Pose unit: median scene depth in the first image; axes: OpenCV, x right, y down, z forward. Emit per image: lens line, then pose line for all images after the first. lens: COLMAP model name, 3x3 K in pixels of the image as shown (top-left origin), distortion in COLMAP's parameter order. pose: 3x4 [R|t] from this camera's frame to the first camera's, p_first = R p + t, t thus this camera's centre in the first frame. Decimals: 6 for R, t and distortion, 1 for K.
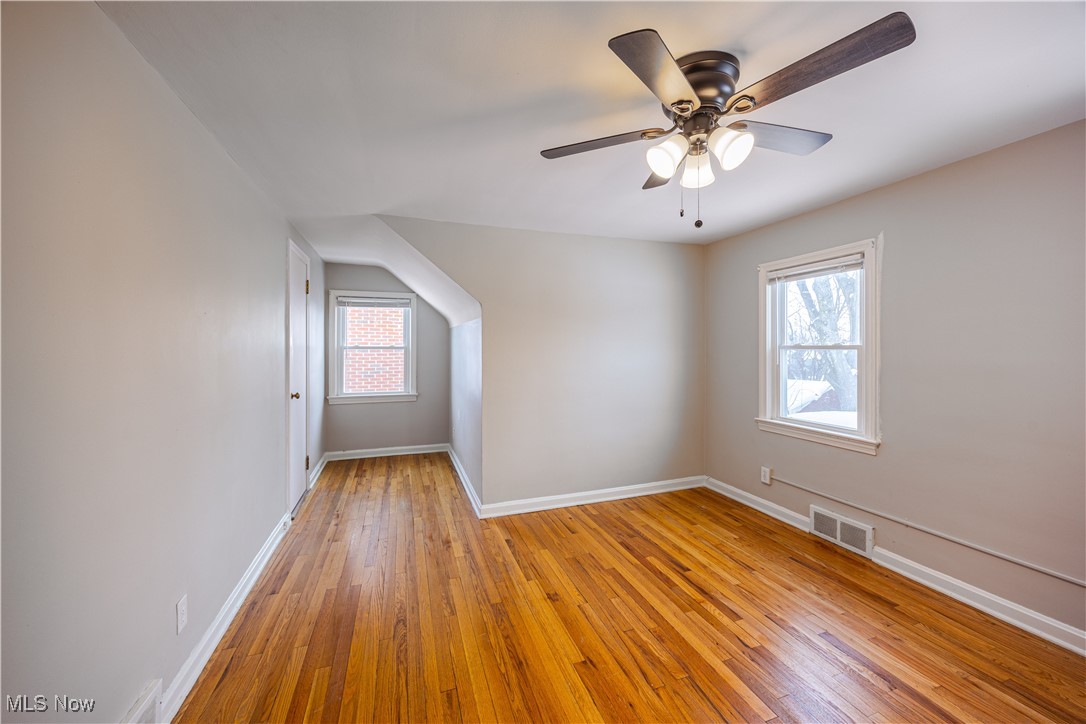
lens RADIAL K [[412.4, 0, 542.9], [0, 412.4, 353.0], [0, 0, 1]] dist [-0.001822, -0.000020]
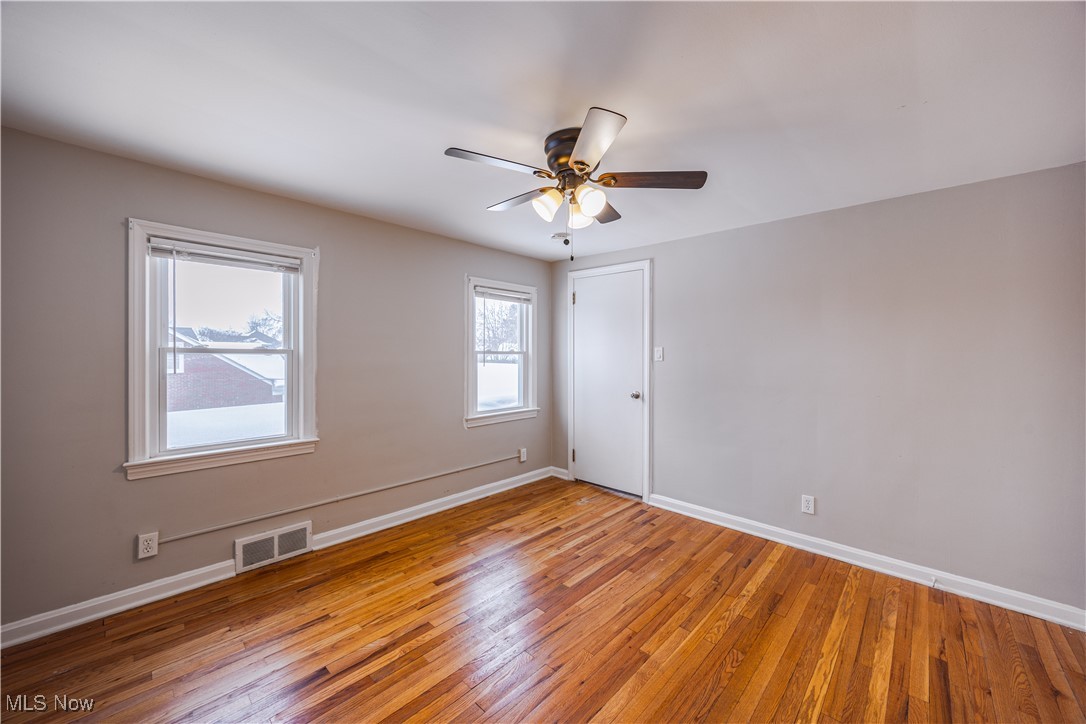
lens RADIAL K [[412.4, 0, 542.9], [0, 412.4, 353.0], [0, 0, 1]] dist [-0.001822, -0.000020]
pose [[-0.458471, -0.001936, 0.888707, -0.416143], [0.003379, 0.999987, 0.003921, -0.011528], [-0.888703, 0.004800, -0.458459, 0.940040]]
